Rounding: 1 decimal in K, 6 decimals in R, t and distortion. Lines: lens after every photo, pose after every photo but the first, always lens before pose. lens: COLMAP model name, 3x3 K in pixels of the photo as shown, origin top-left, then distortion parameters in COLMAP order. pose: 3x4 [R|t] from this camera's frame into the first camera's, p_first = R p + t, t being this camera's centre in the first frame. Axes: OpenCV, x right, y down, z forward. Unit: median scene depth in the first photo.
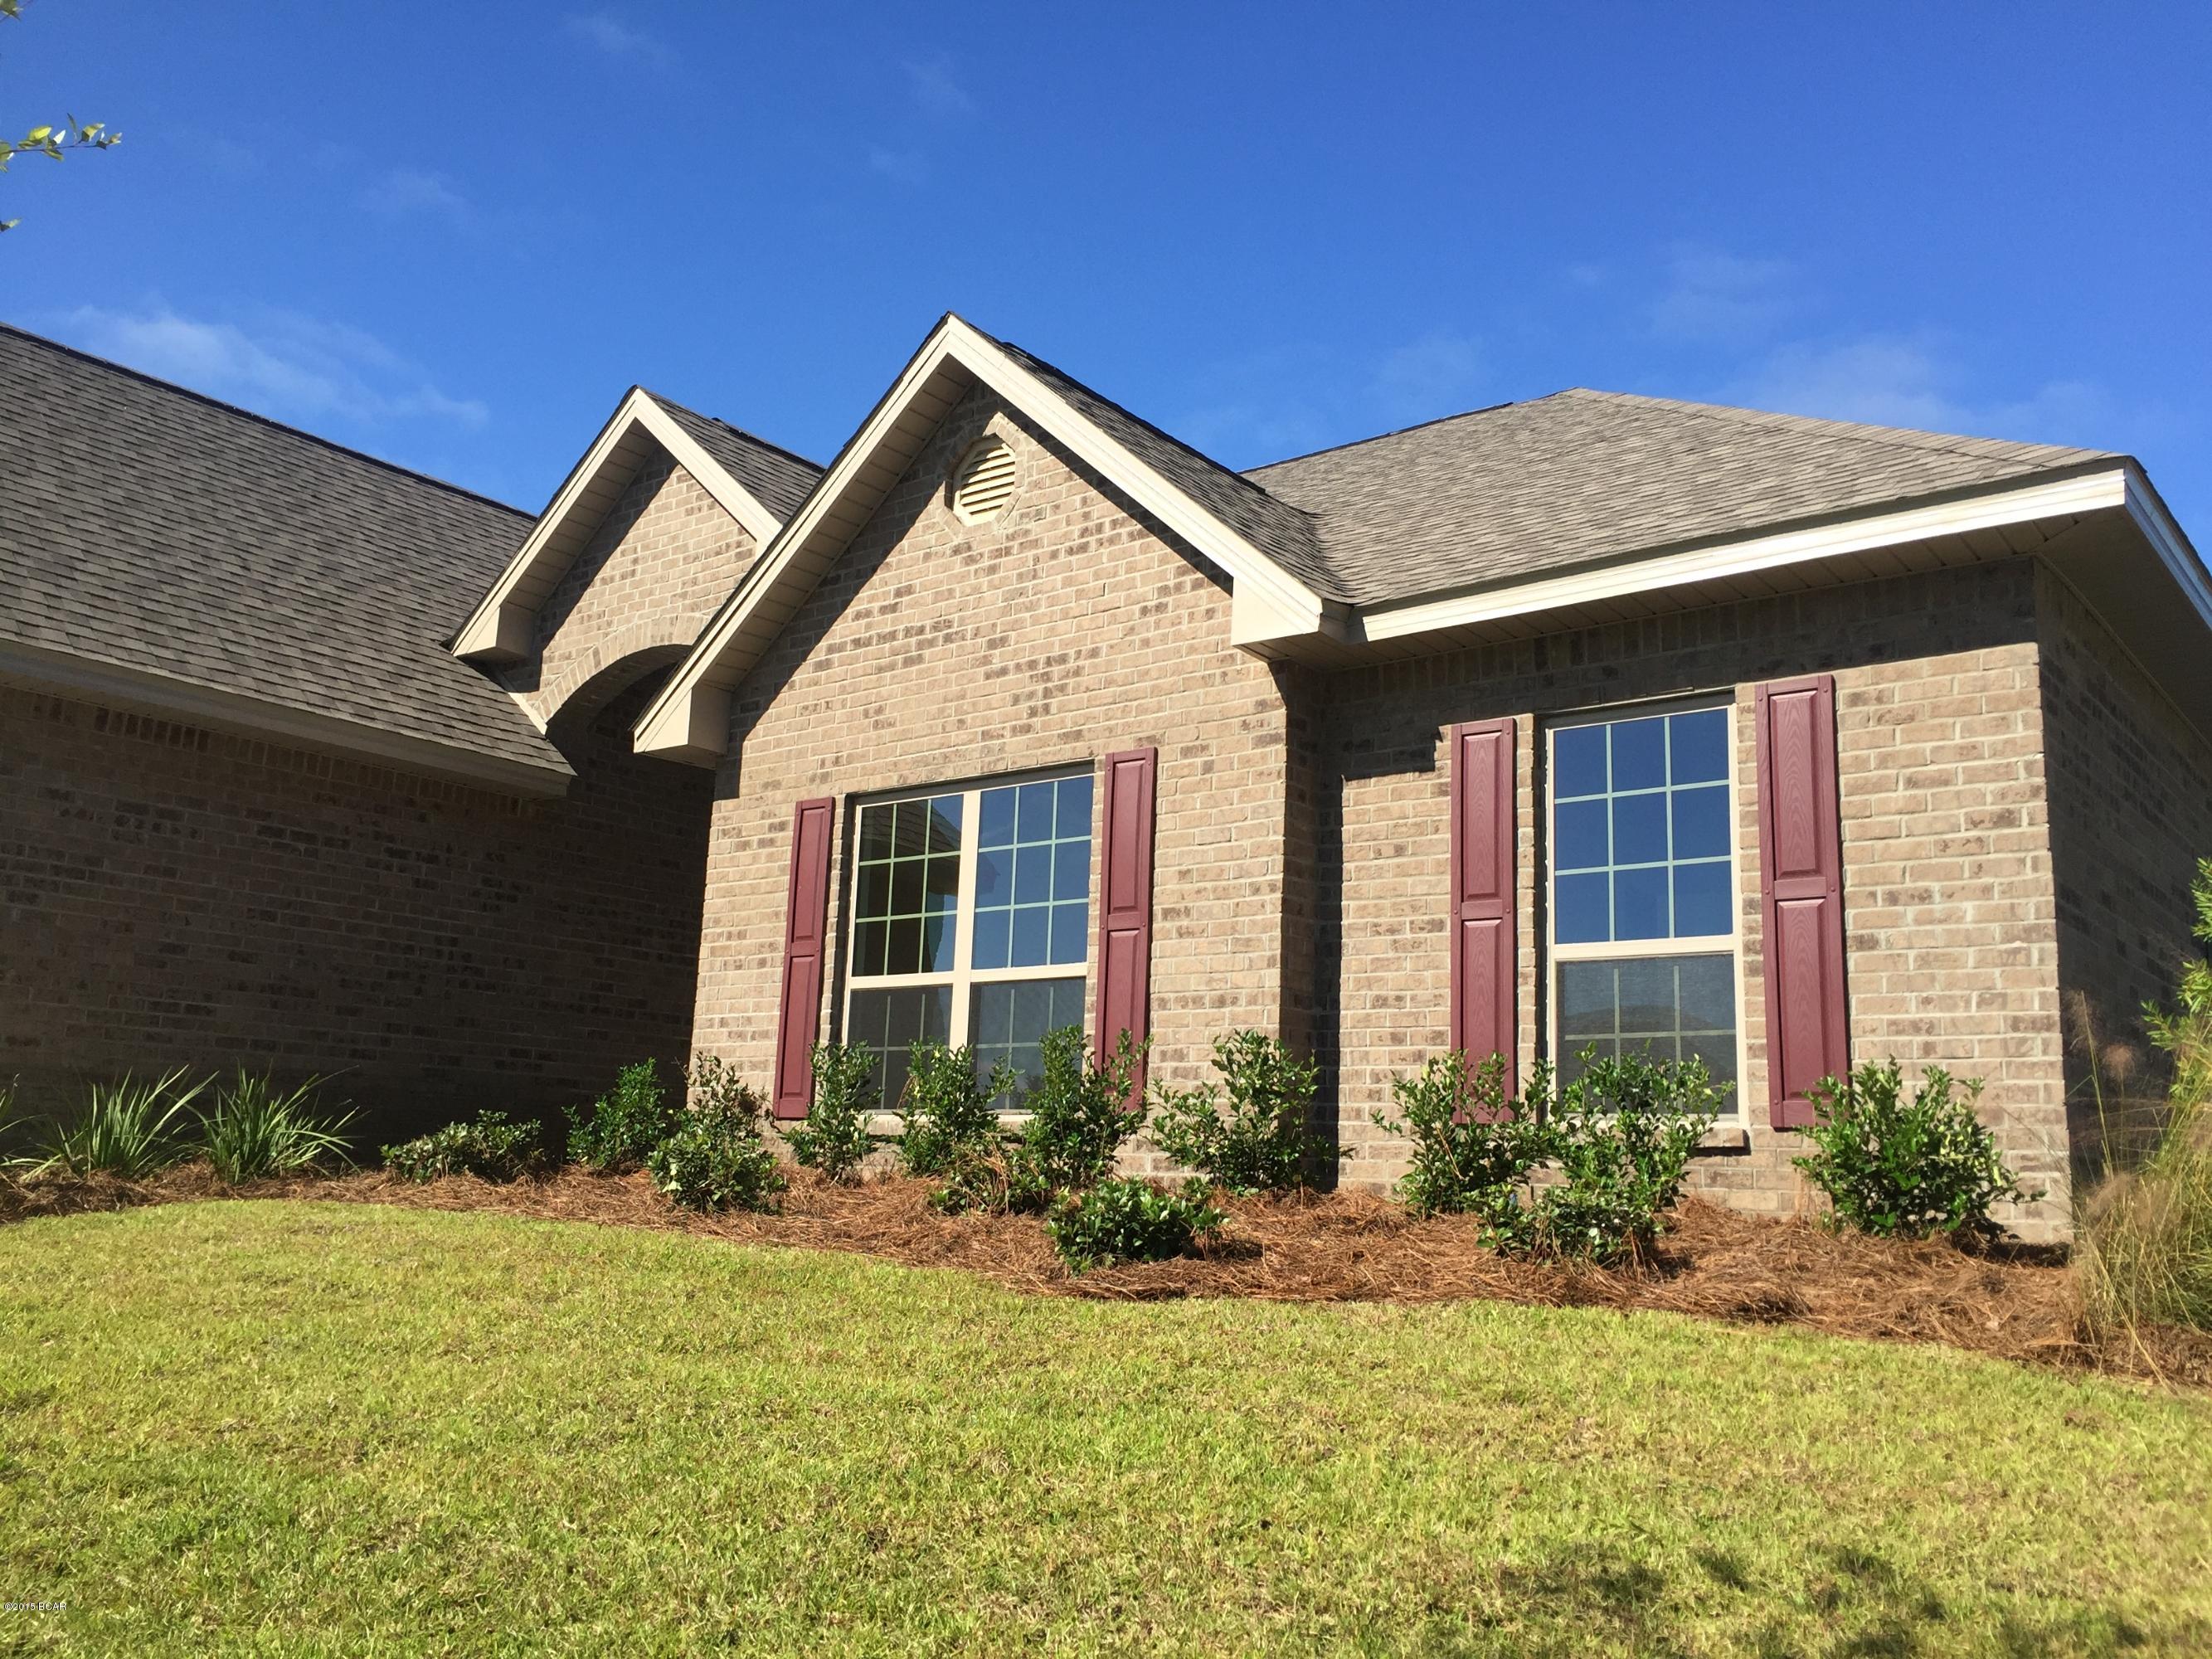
lens RADIAL K [[1854.4, 0, 1138.6], [0, 1854.4, 834.8], [0, 0, 1]] dist [0.027447, 0.003280]
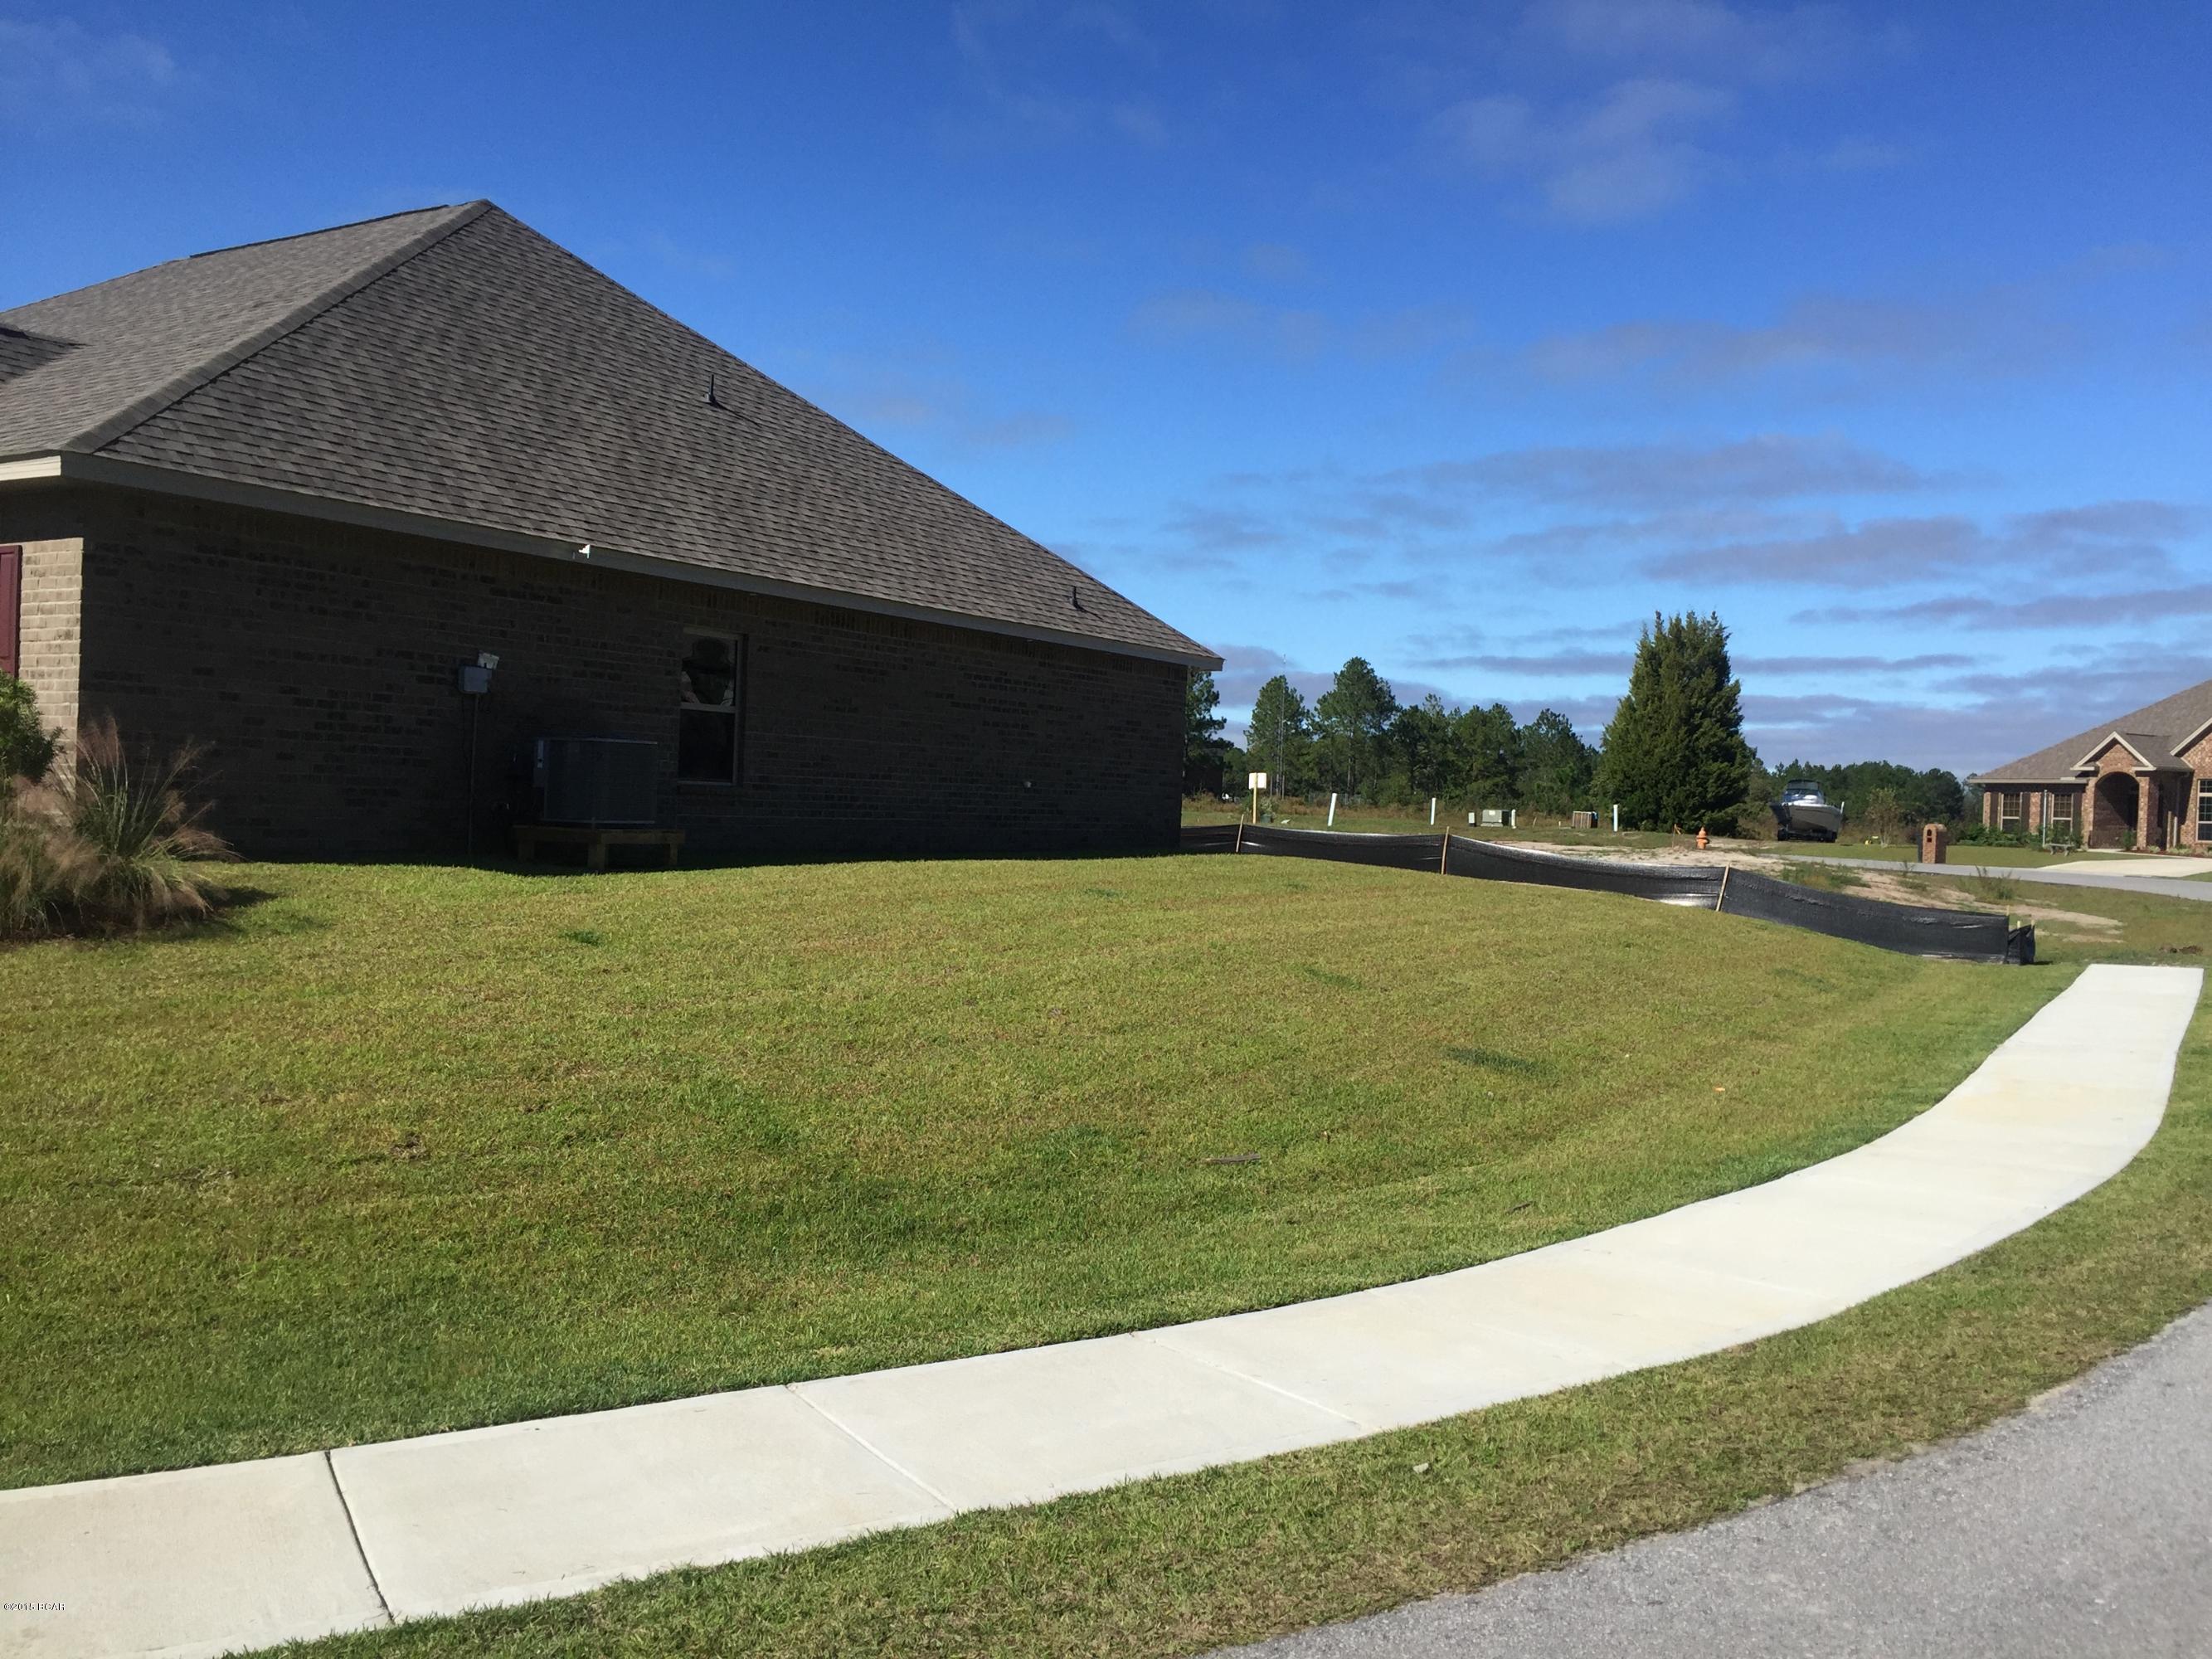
lens RADIAL K [[1854.4, 0, 1138.6], [0, 1854.4, 834.8], [0, 0, 1]] dist [0.027447, 0.003280]
pose [[0.993441, -0.004935, 0.114238, 0.997531], [-0.019562, 0.977004, 0.212322, -0.175742], [-0.112659, -0.213164, 0.970499, -0.740054]]
